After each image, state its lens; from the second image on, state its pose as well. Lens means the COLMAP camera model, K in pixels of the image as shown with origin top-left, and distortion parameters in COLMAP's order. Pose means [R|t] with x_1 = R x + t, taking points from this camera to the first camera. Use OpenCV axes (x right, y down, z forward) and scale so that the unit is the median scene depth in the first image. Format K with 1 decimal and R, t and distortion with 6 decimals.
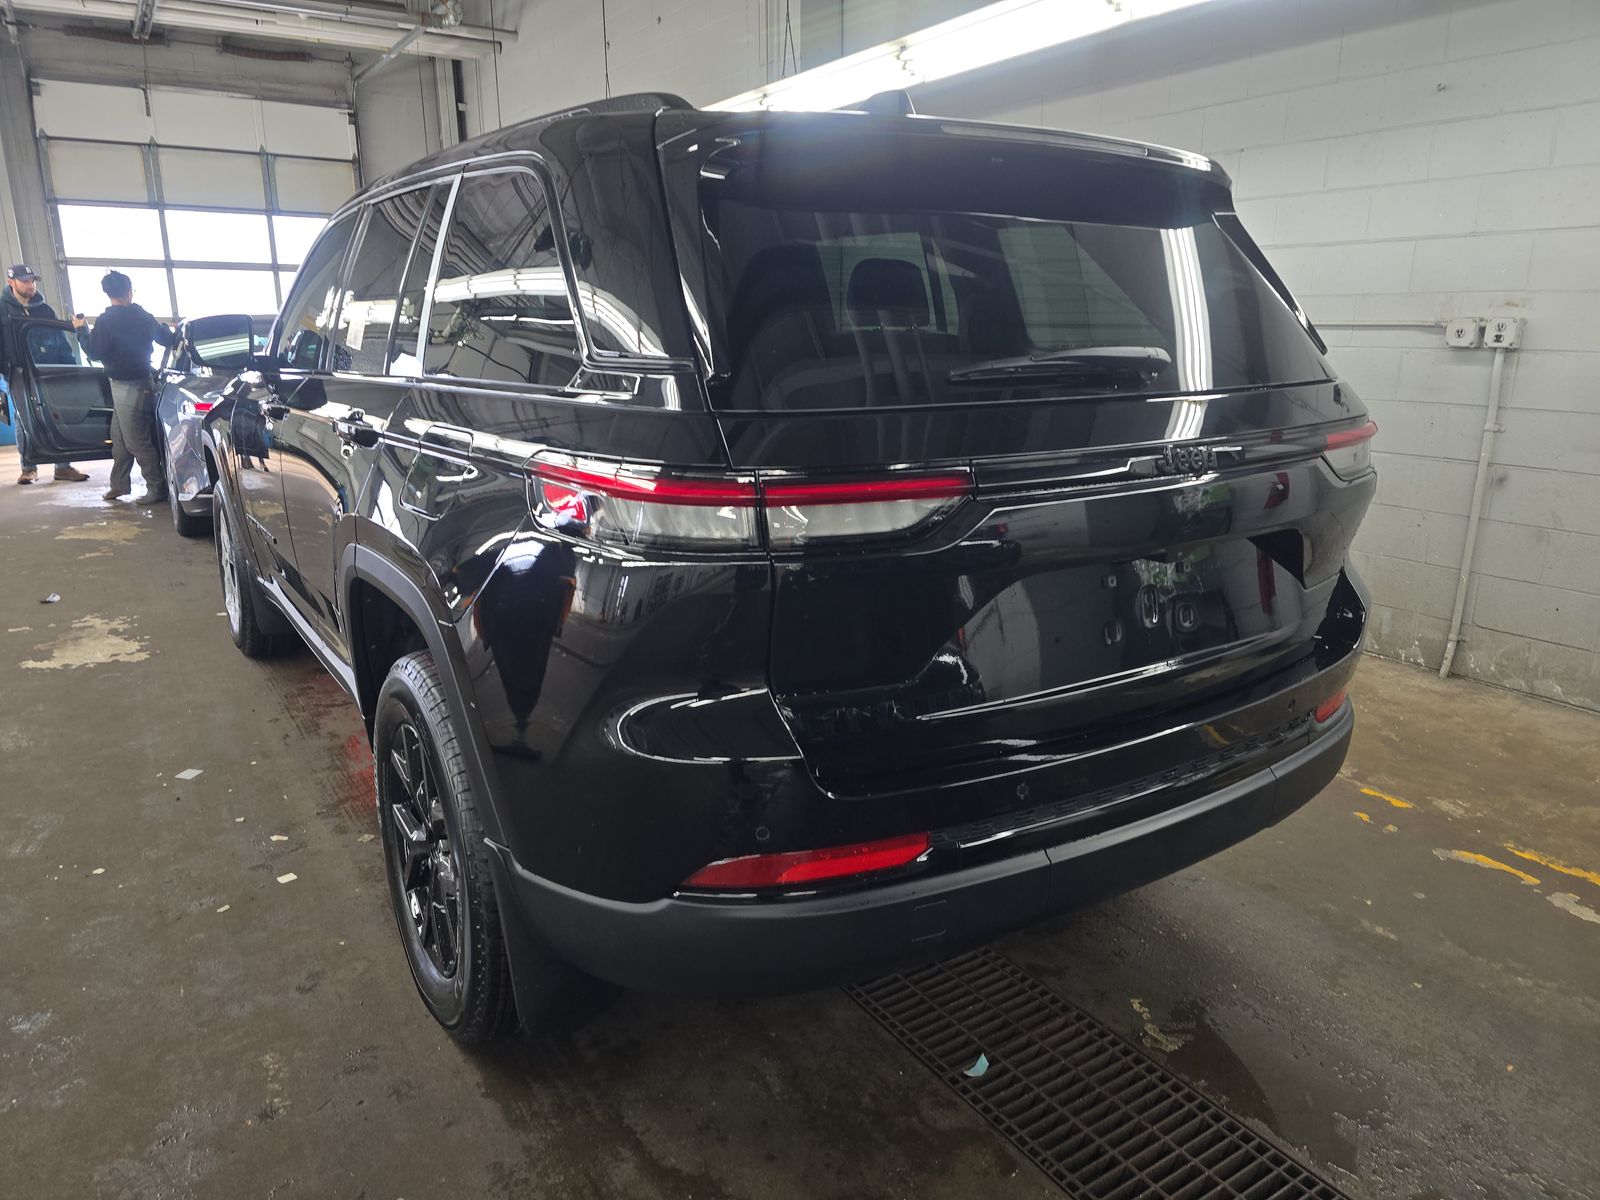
lens RADIAL K [[1073.1, 0, 805.2], [0, 1073.1, 600.8], [0, 0, 1]] dist [0.066471, -0.059280]
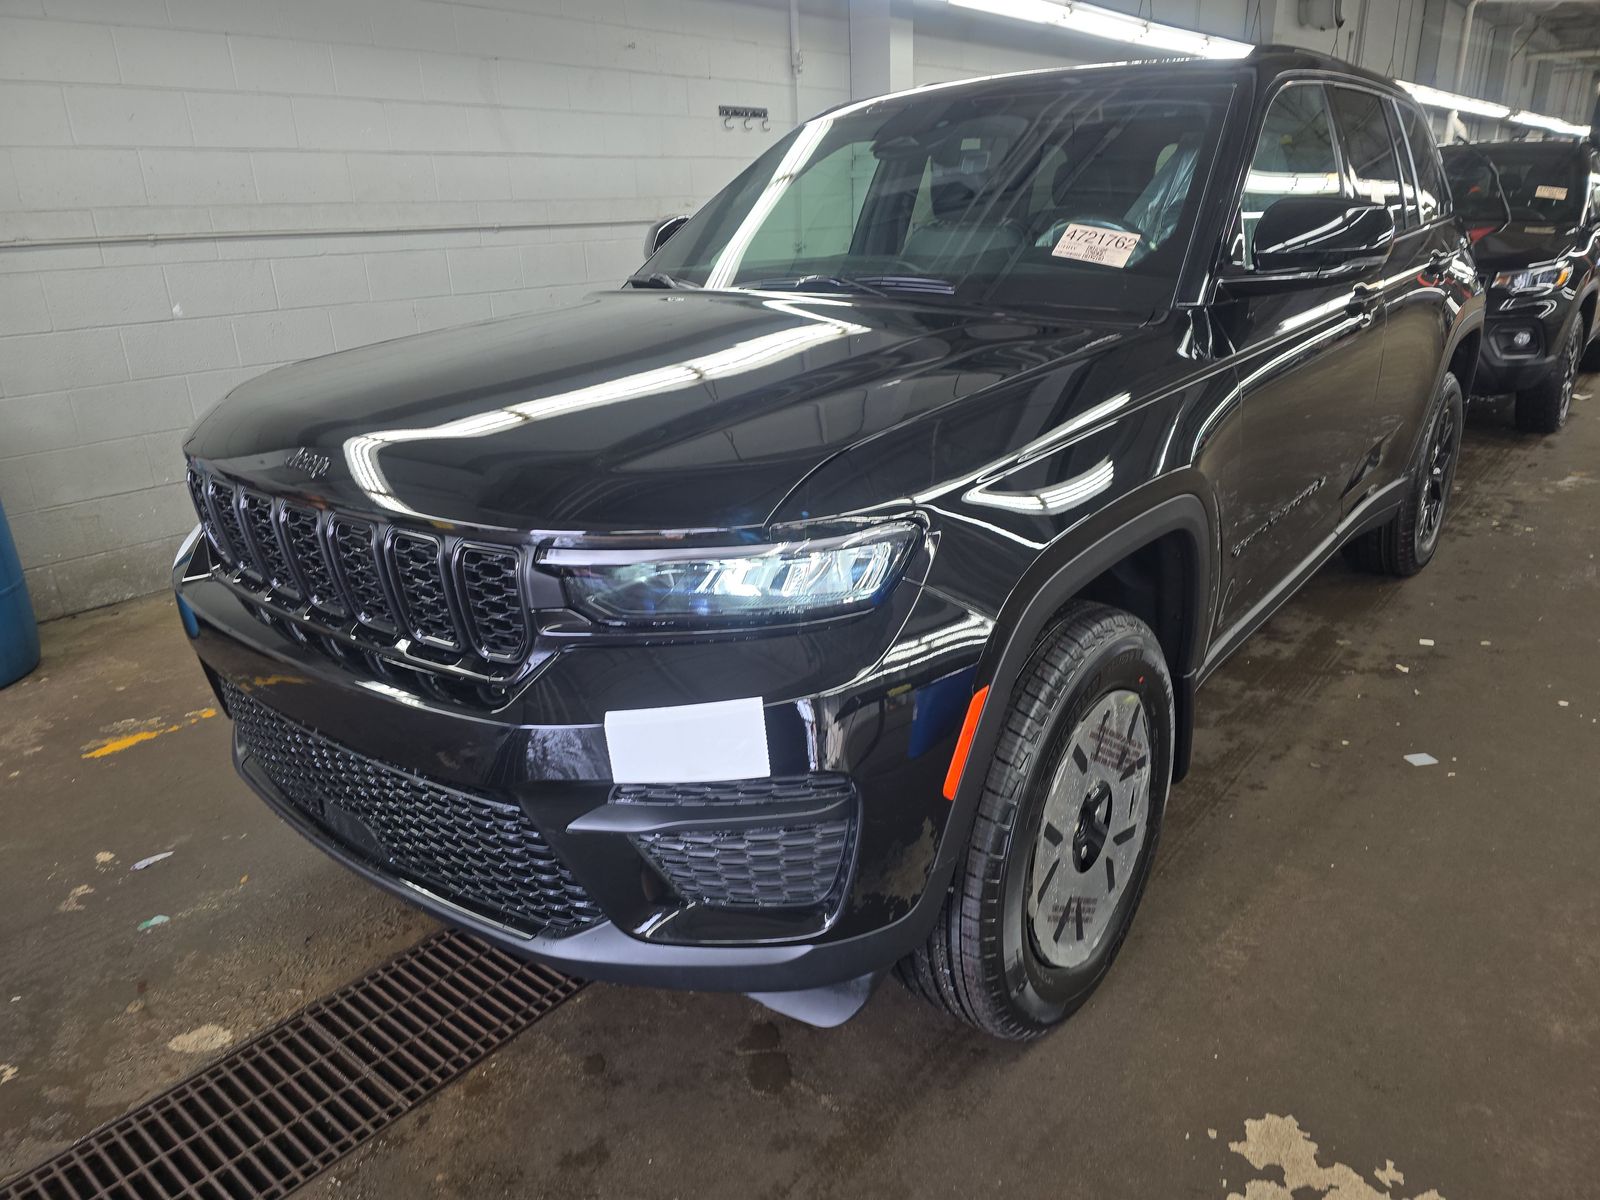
lens RADIAL K [[1073.1, 0, 805.2], [0, 1073.1, 600.8], [0, 0, 1]] dist [0.066471, -0.059280]
pose [[-0.309761, -0.320597, 0.895134, -0.978326], [0.278956, 0.869367, 0.407901, -0.361512], [-0.908973, 0.376056, -0.179864, 1.331409]]
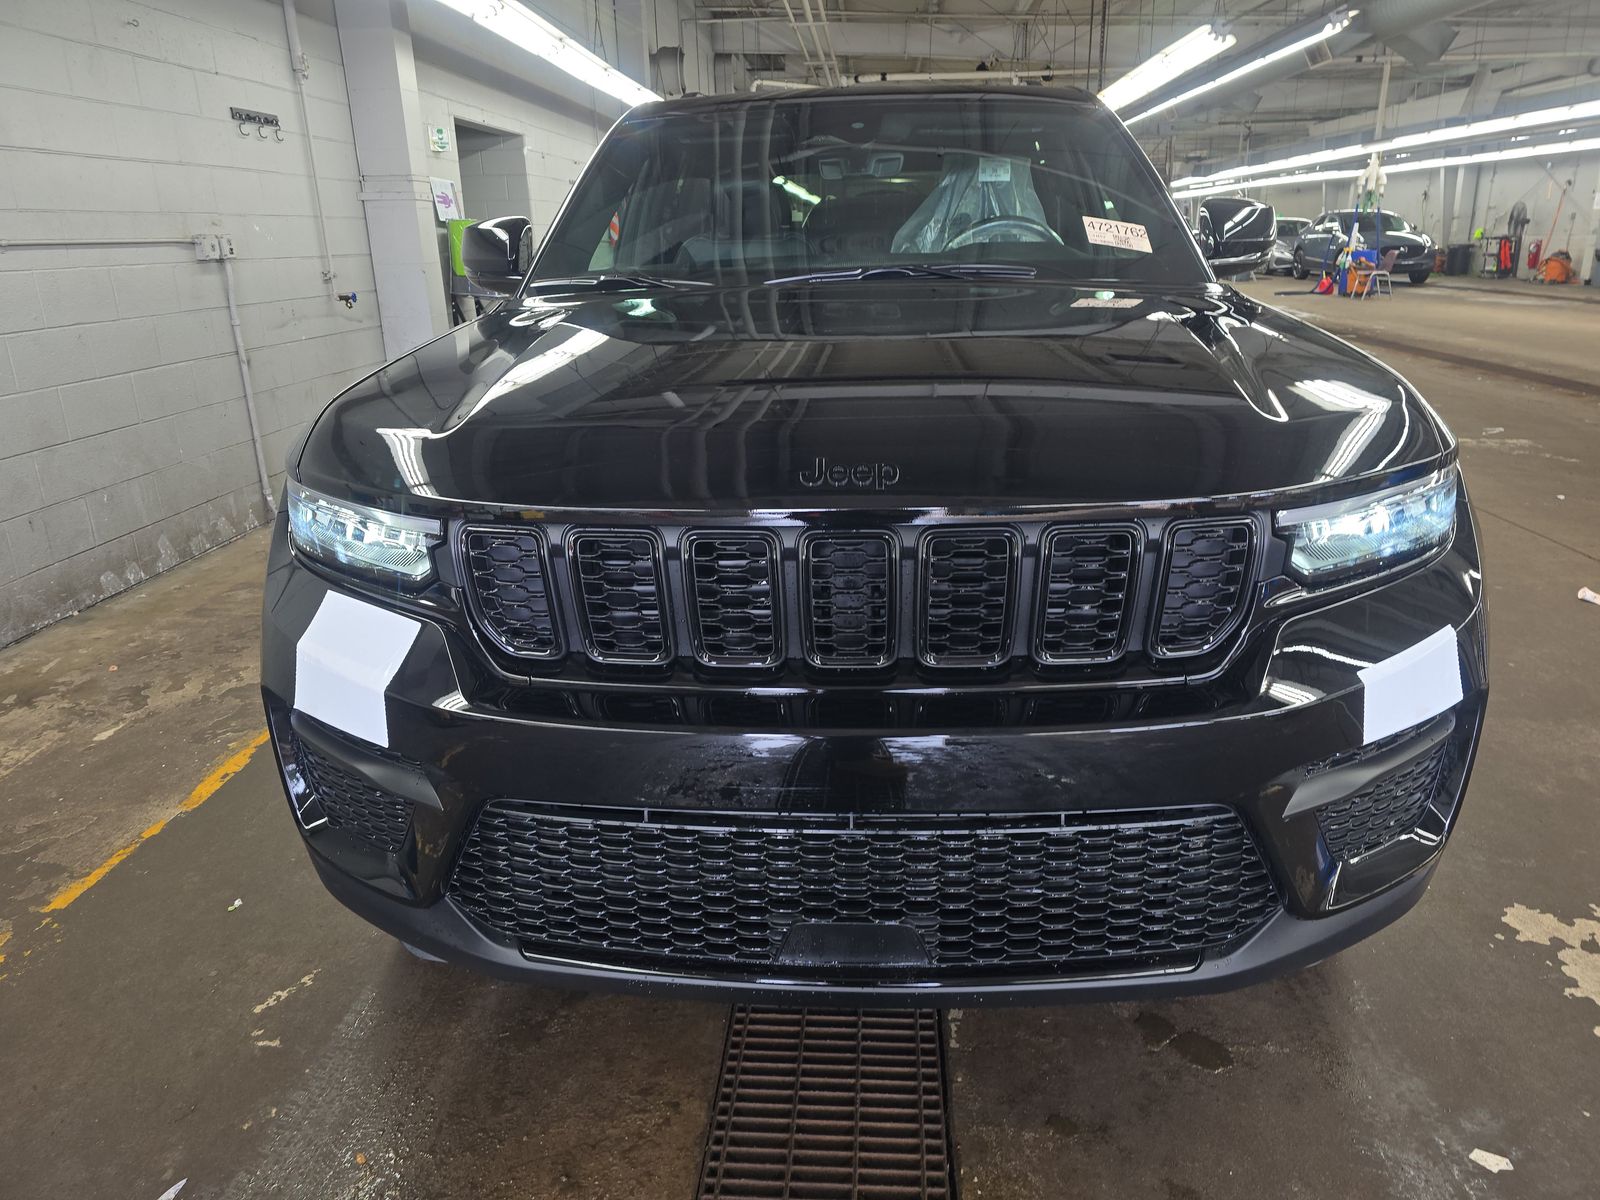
lens RADIAL K [[1073.1, 0, 805.2], [0, 1073.1, 600.8], [0, 0, 1]] dist [0.066471, -0.059280]
pose [[-0.804920, -0.174479, 0.567151, -0.702158], [0.175898, 0.842674, 0.508882, -0.424308], [-0.566712, 0.509370, -0.647595, 1.645756]]
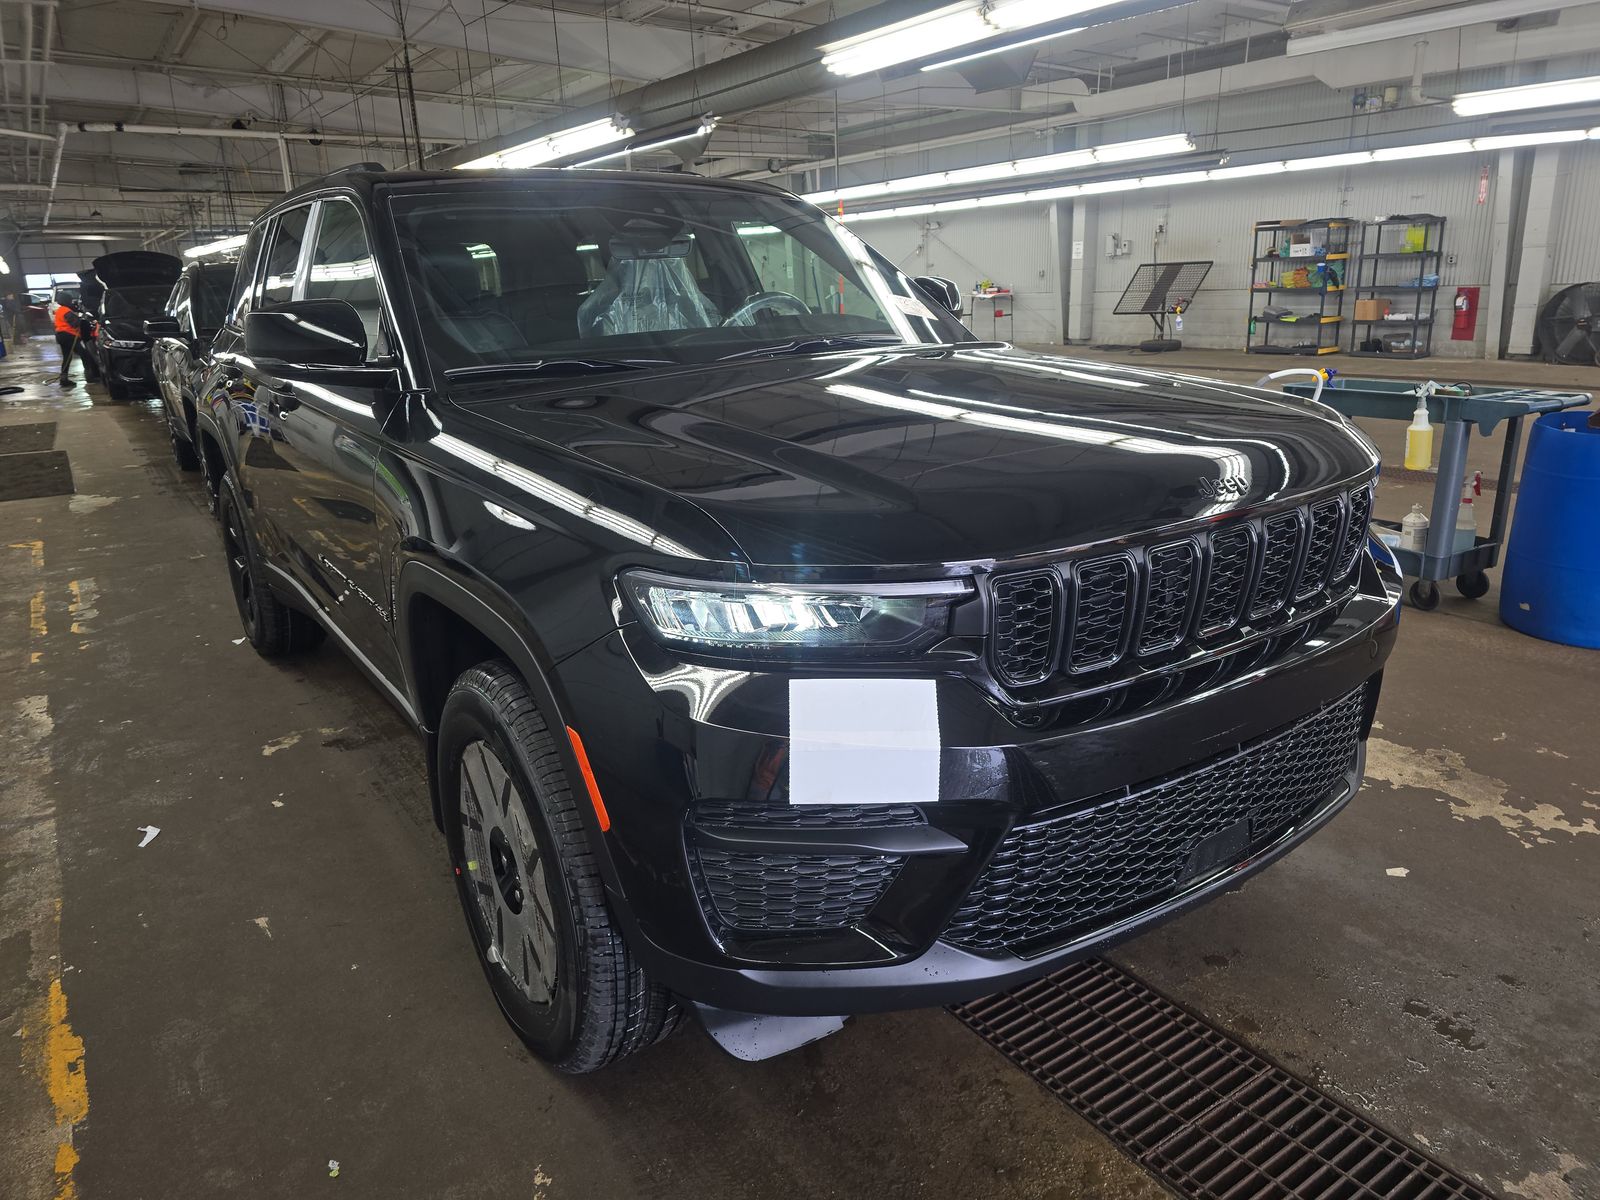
lens RADIAL K [[1073.1, 0, 805.2], [0, 1073.1, 600.8], [0, 0, 1]] dist [0.066471, -0.059280]
pose [[-0.998924, 0.041991, -0.019685, -0.346294], [0.025216, 0.848029, 0.529349, -0.484857], [0.038922, 0.528283, -0.848176, 1.797319]]
